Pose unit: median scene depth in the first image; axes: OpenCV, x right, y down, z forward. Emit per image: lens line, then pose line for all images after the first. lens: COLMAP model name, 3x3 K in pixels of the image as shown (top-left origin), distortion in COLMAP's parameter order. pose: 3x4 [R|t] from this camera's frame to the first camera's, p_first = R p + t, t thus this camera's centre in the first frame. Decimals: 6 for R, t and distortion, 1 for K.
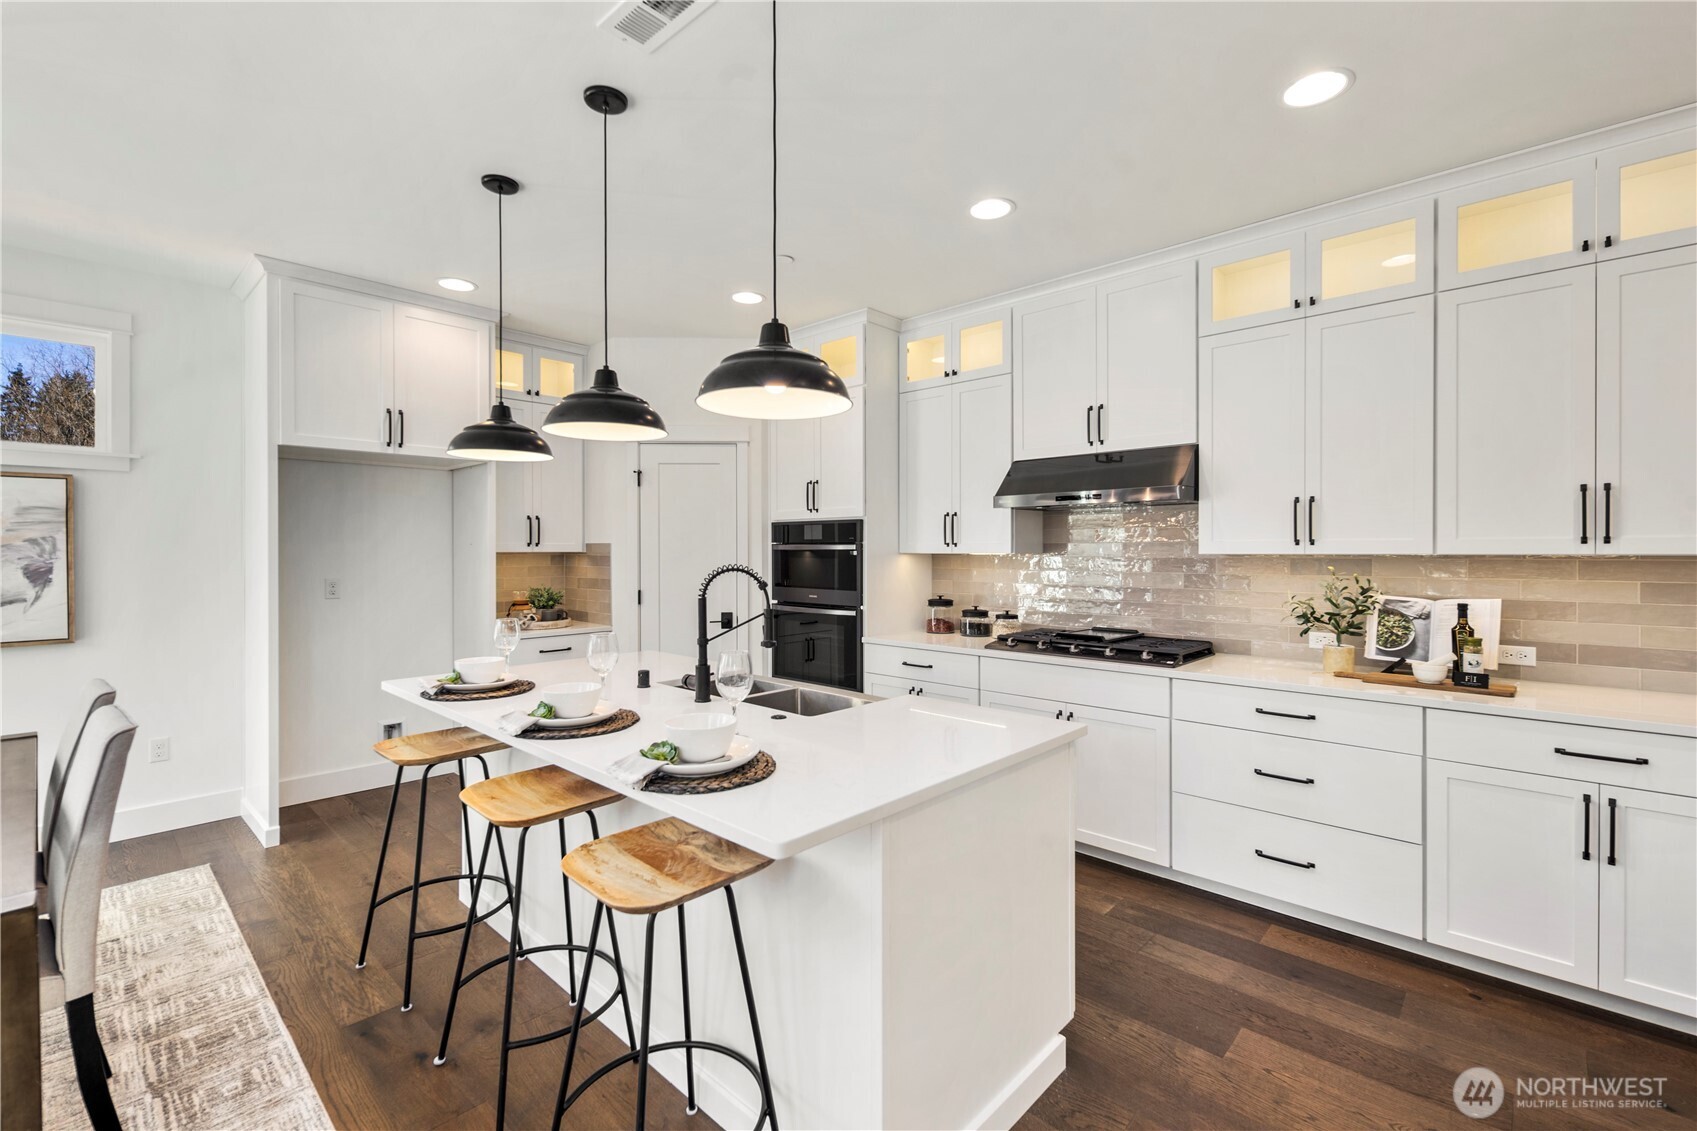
lens RADIAL K [[746.7, 0, 851.7], [0, 746.7, 554.3], [0, 0, 1]] dist [0.004661, -0.002379]
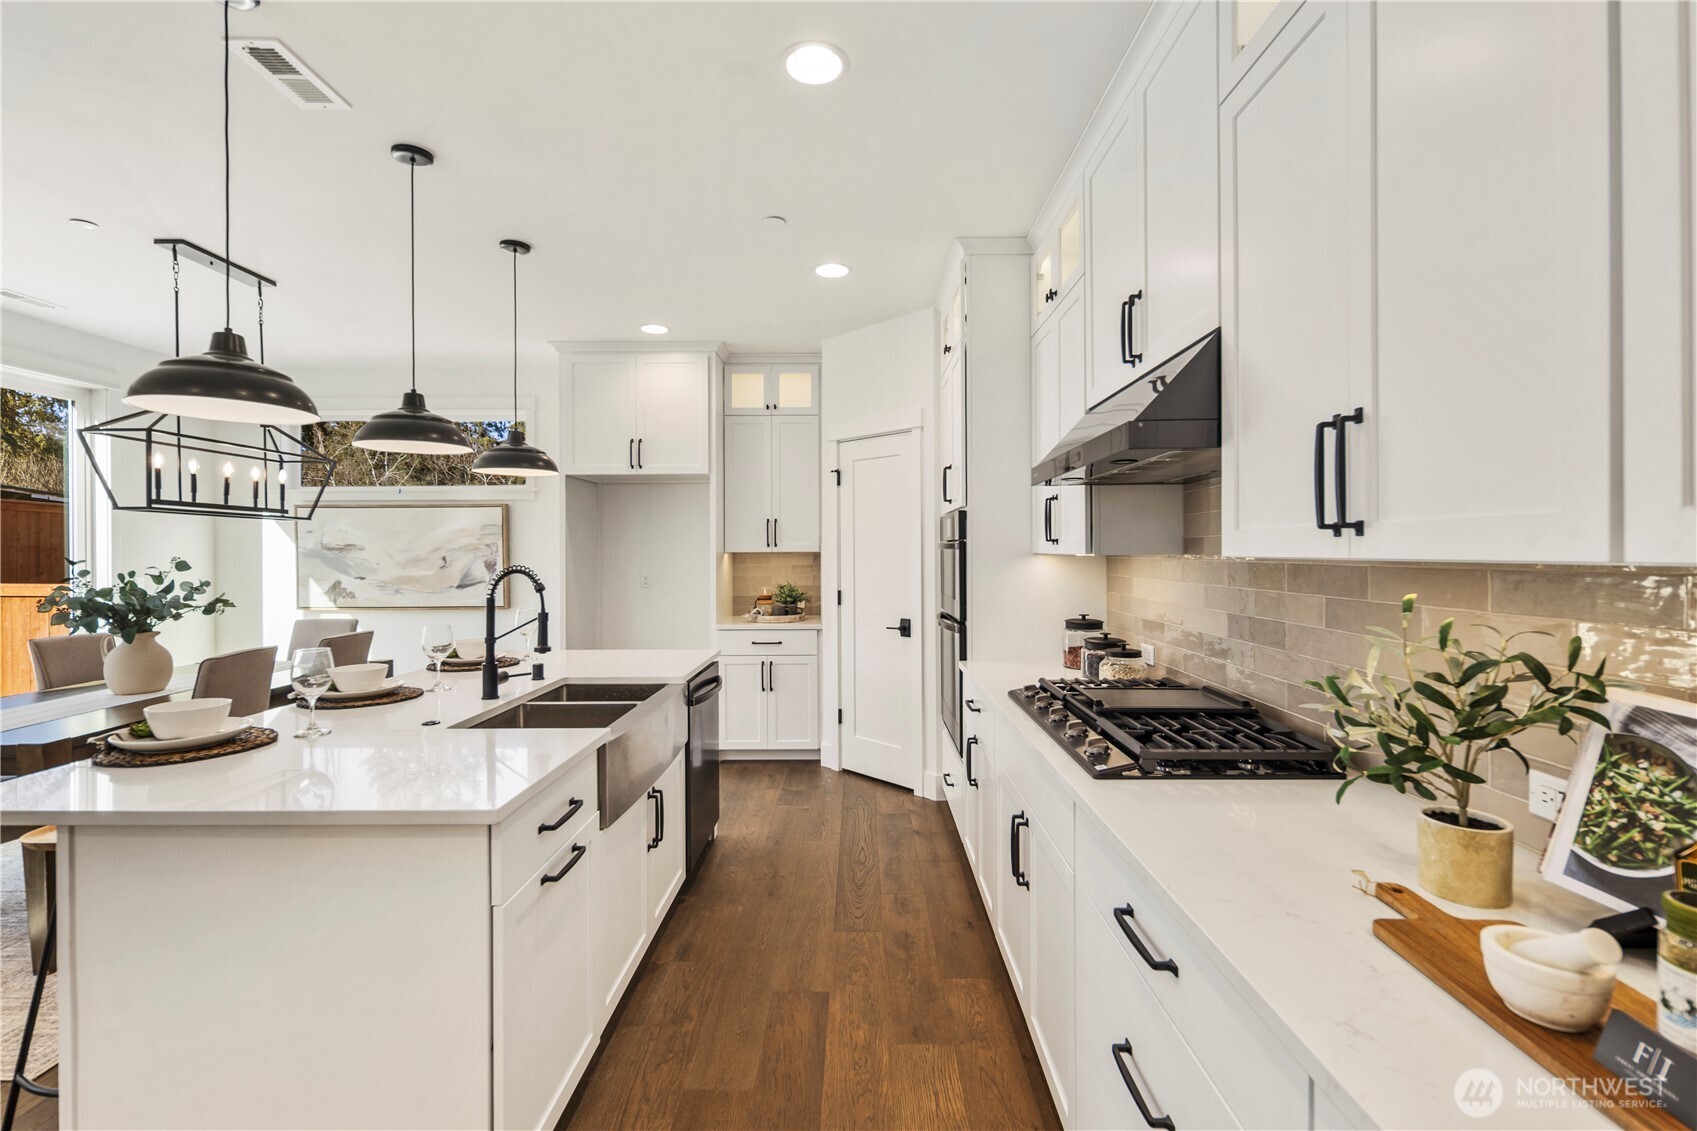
lens RADIAL K [[746.7, 0, 855.2], [0, 746.7, 554.5], [0, 0, 1]] dist [0.004661, -0.002379]
pose [[0.672087, 0.002238, -0.740469, 0.653085], [-0.000561, 0.999997, 0.002512, -0.003102], [0.740472, -0.001273, 0.672086, 0.497044]]
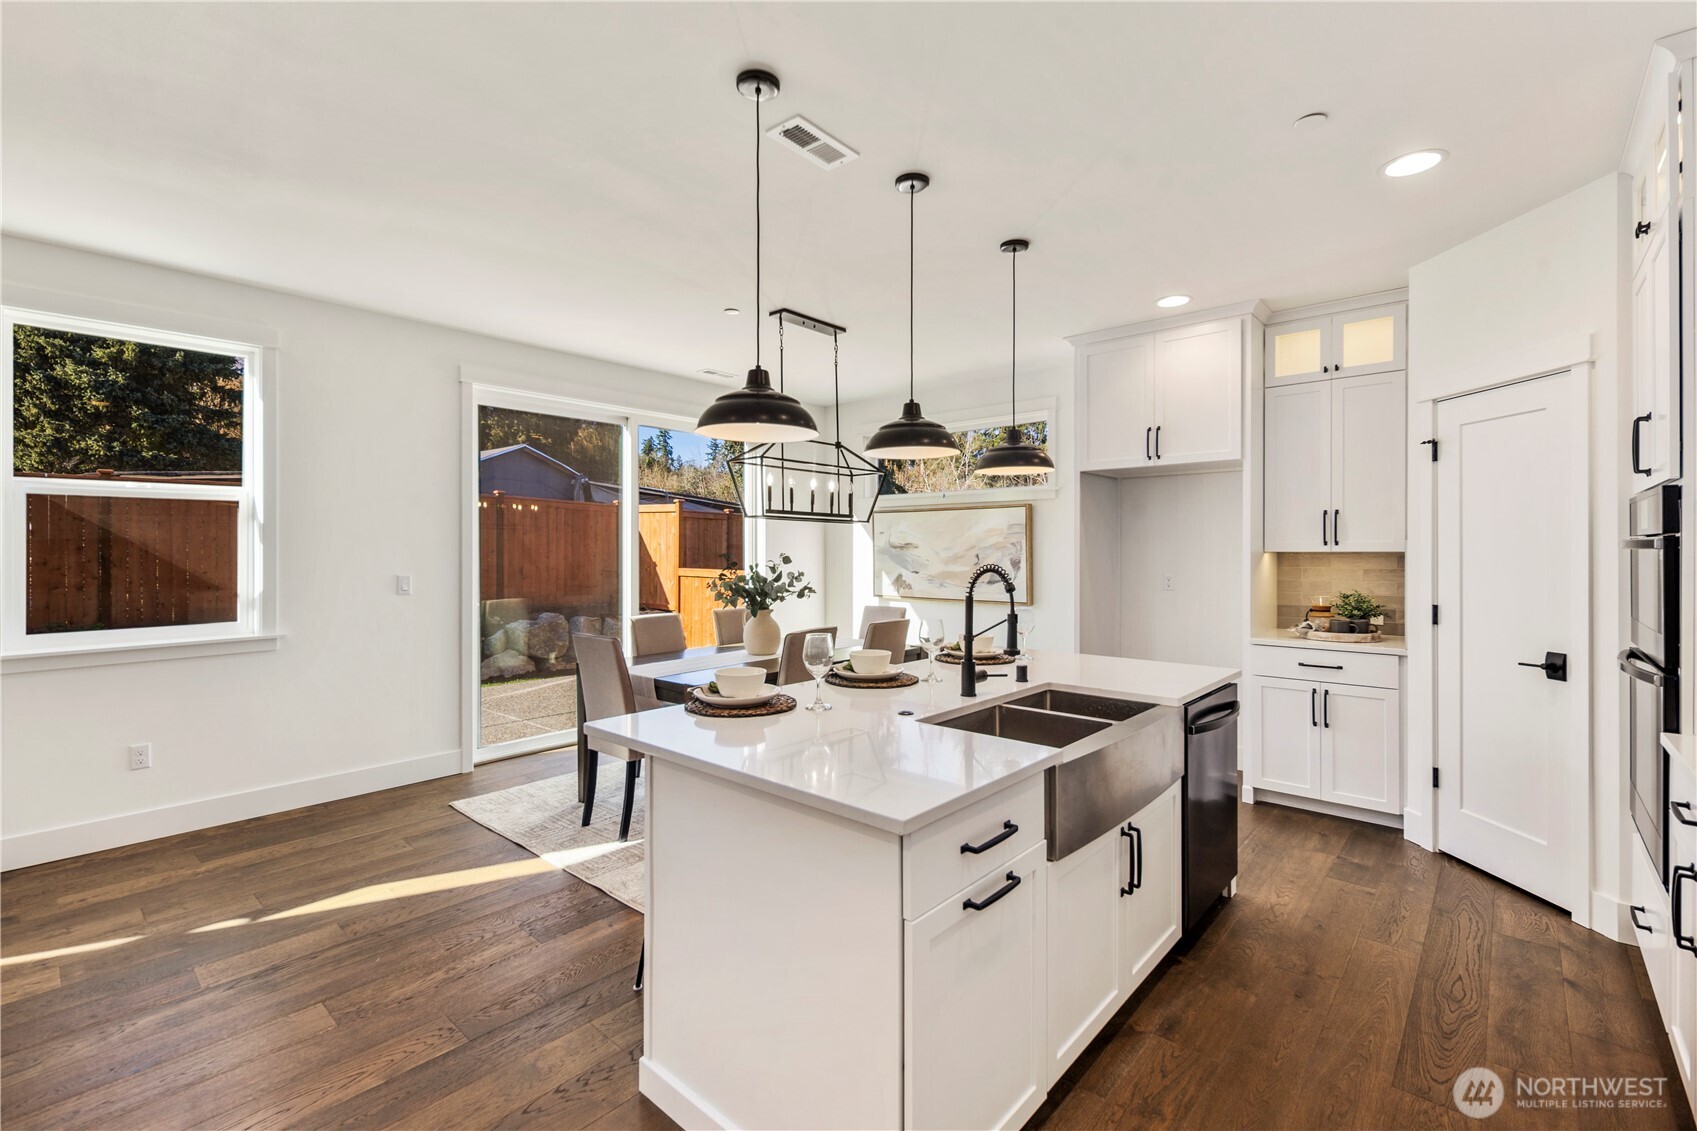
lens RADIAL K [[746.7, 0, 849.2], [0, 746.7, 551.2], [0, 0, 1]] dist [0.004661, -0.002379]
pose [[0.018158, 0.002613, -0.999832, 0.605730], [-0.005305, 0.999983, 0.002517, -0.004011], [0.999821, 0.005258, 0.018171, 0.594524]]
